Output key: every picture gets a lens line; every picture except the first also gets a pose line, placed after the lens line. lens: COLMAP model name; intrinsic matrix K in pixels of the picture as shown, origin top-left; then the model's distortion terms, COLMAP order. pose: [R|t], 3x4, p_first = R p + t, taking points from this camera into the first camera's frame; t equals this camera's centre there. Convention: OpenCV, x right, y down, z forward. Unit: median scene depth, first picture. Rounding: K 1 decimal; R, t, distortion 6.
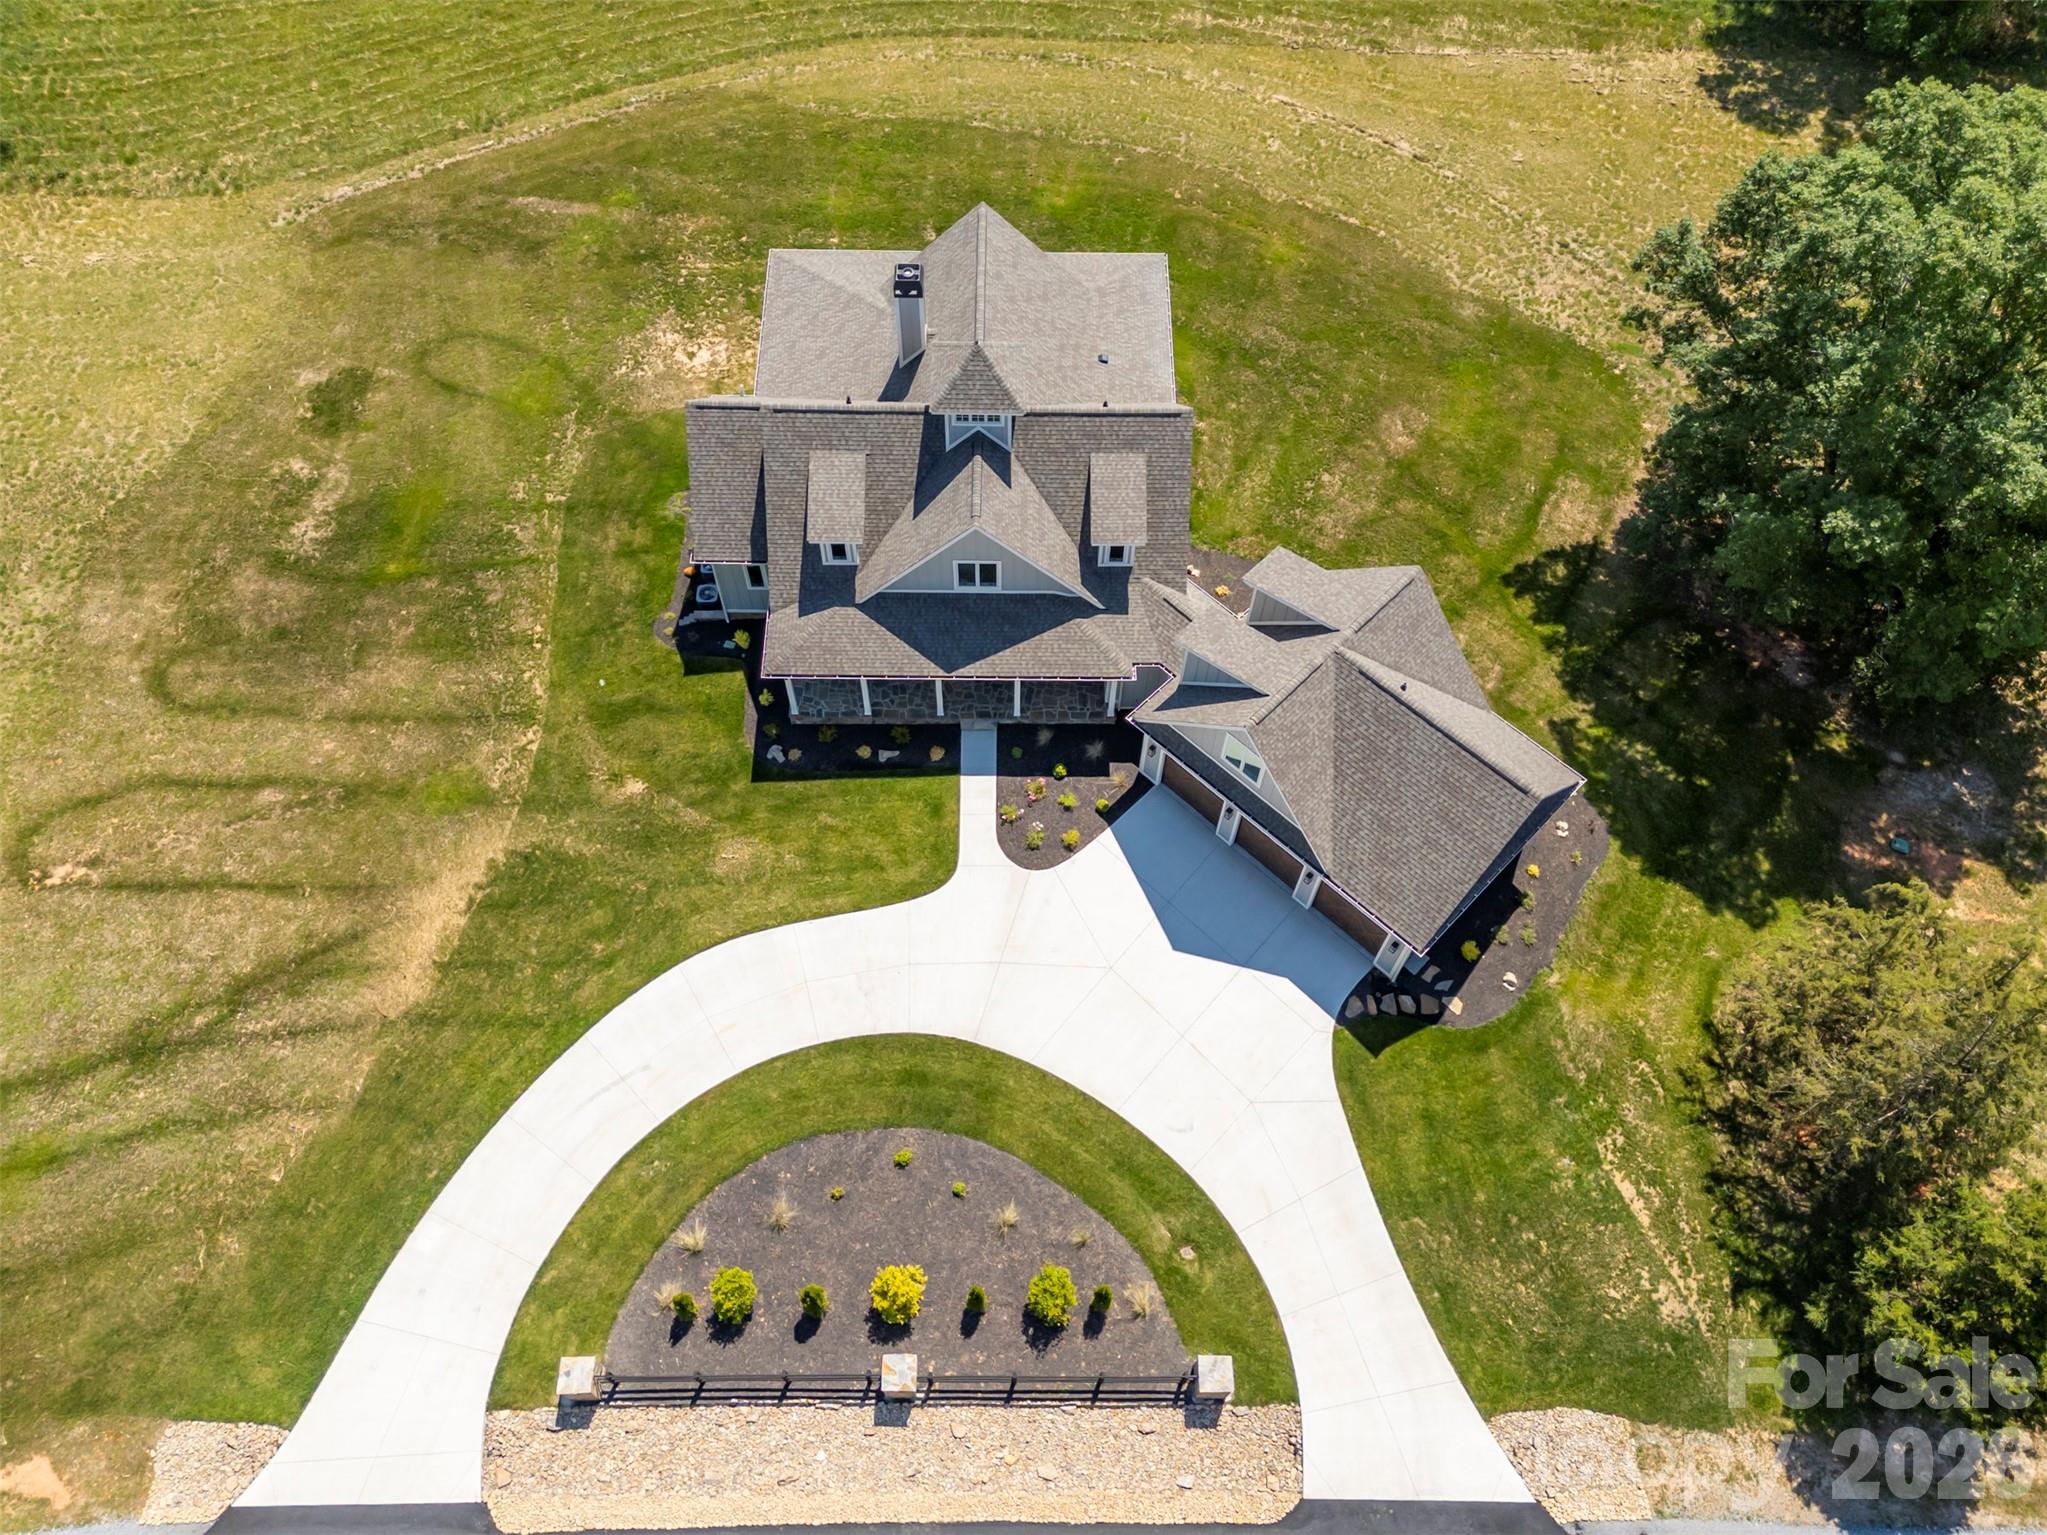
lens RADIAL K [[1489.4, 0, 1017.2], [0, 1489.4, 768.2], [0, 0, 1]] dist [0.108000, -0.094418]
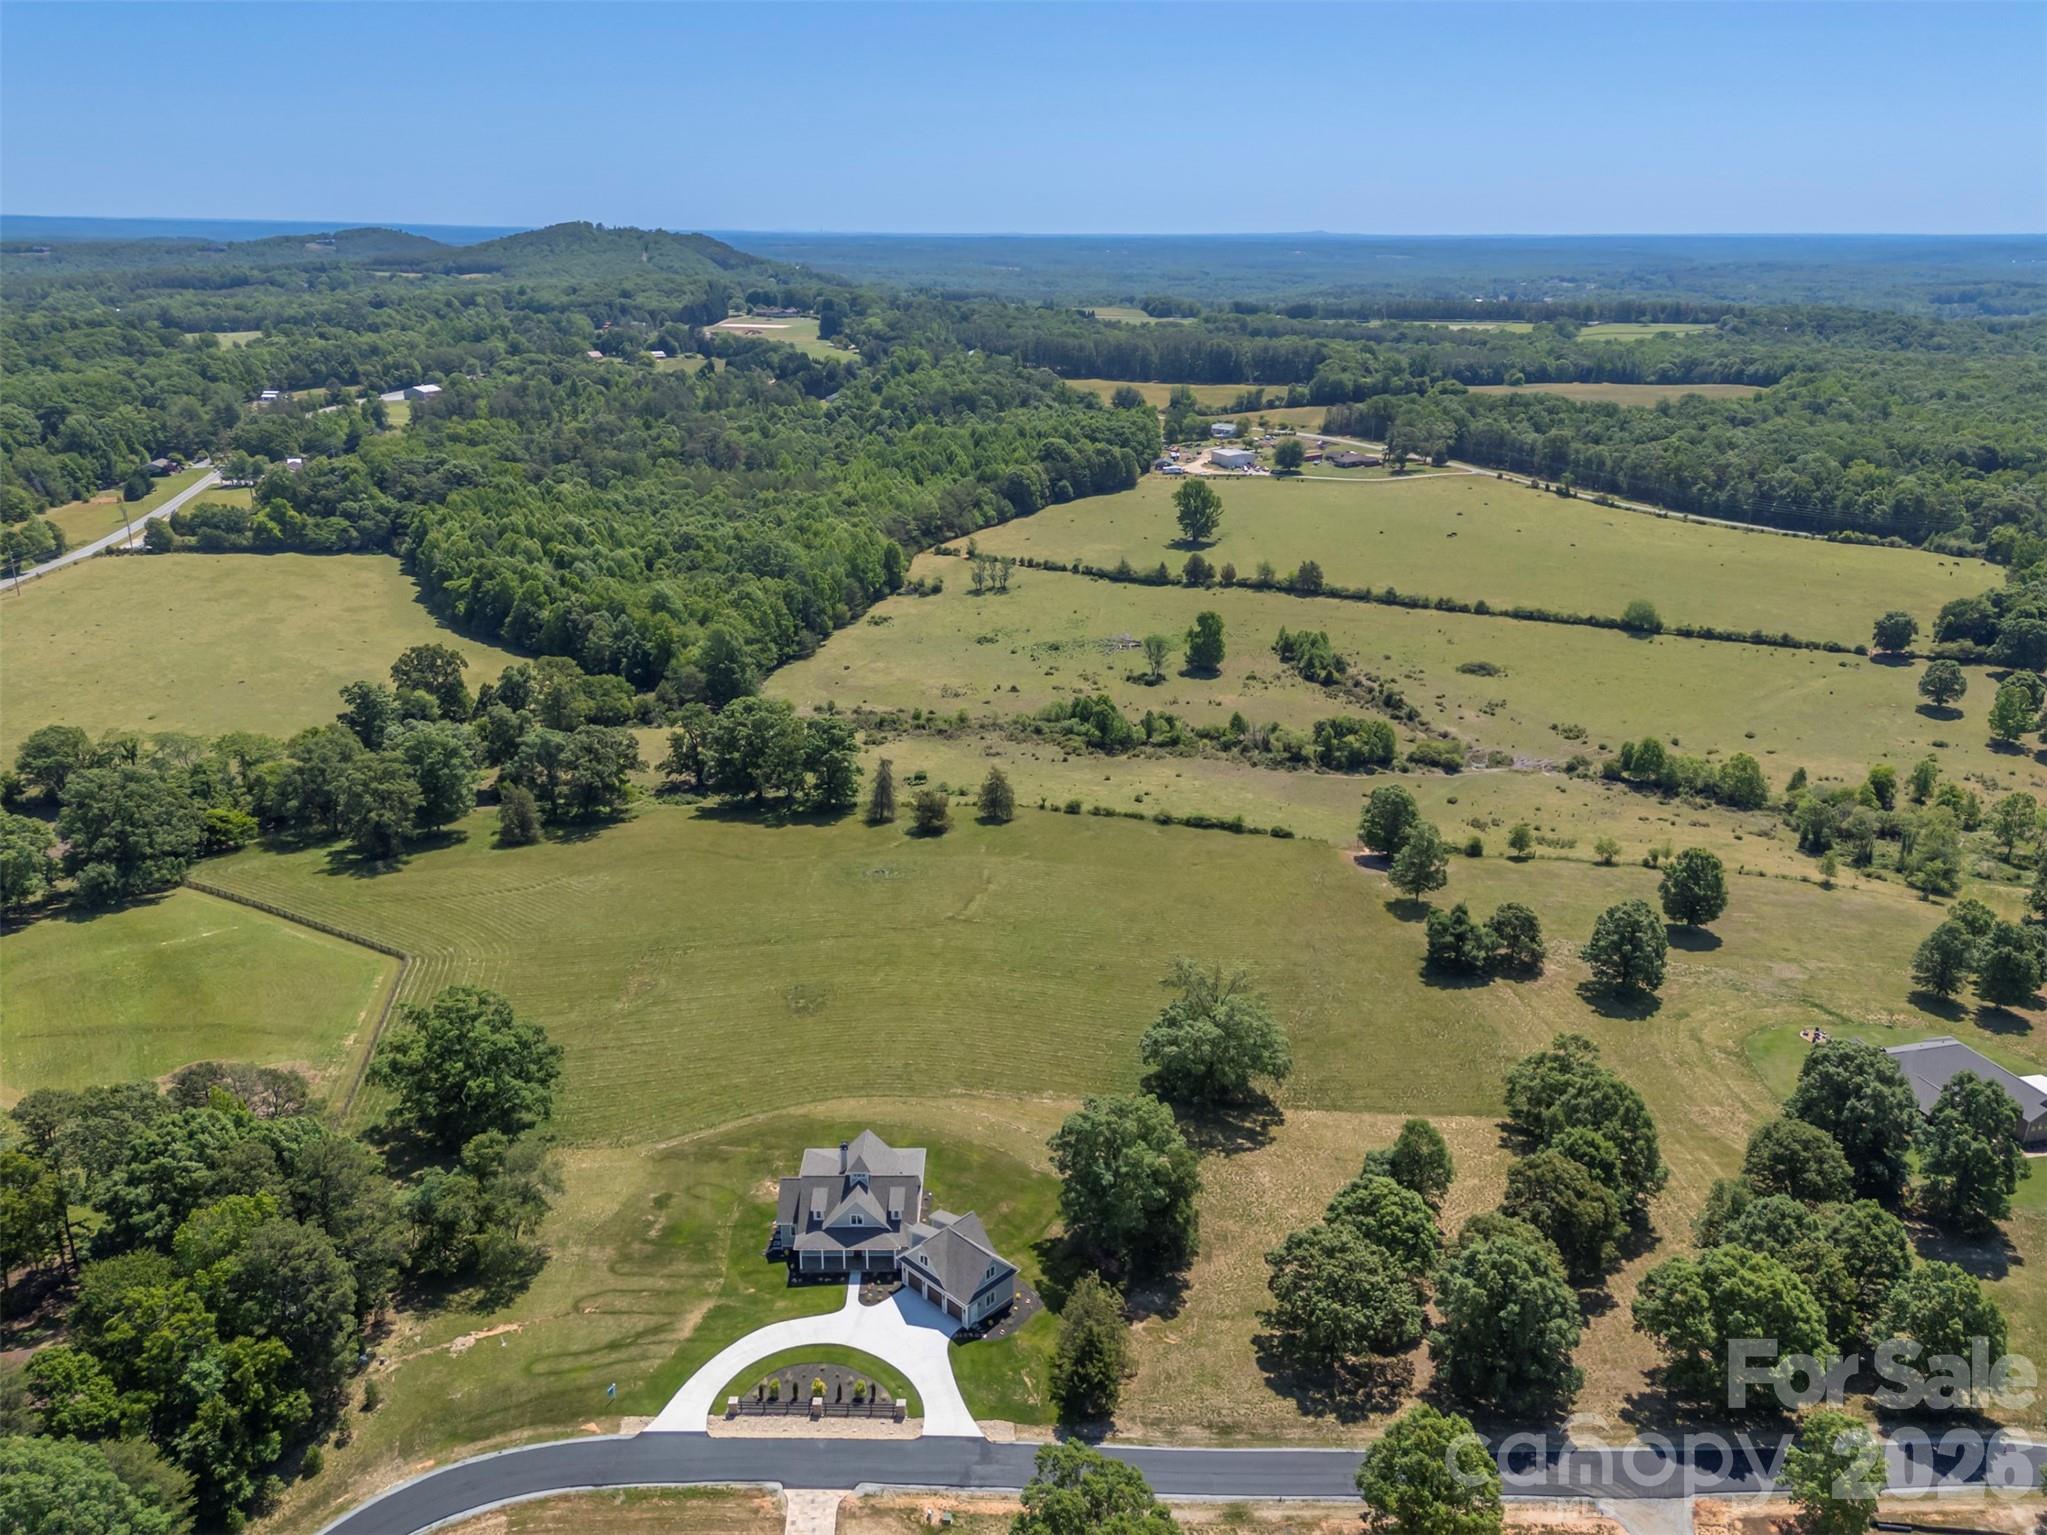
lens RADIAL K [[1489.4, 0, 1017.2], [0, 1489.4, 768.2], [0, 0, 1]] dist [0.108000, -0.094418]
pose [[0.999977, -0.006321, 0.002517, 0.351517], [0.006447, 0.762064, -0.647470, 1.366973], [0.002175, 0.647471, 0.762087, -2.423318]]
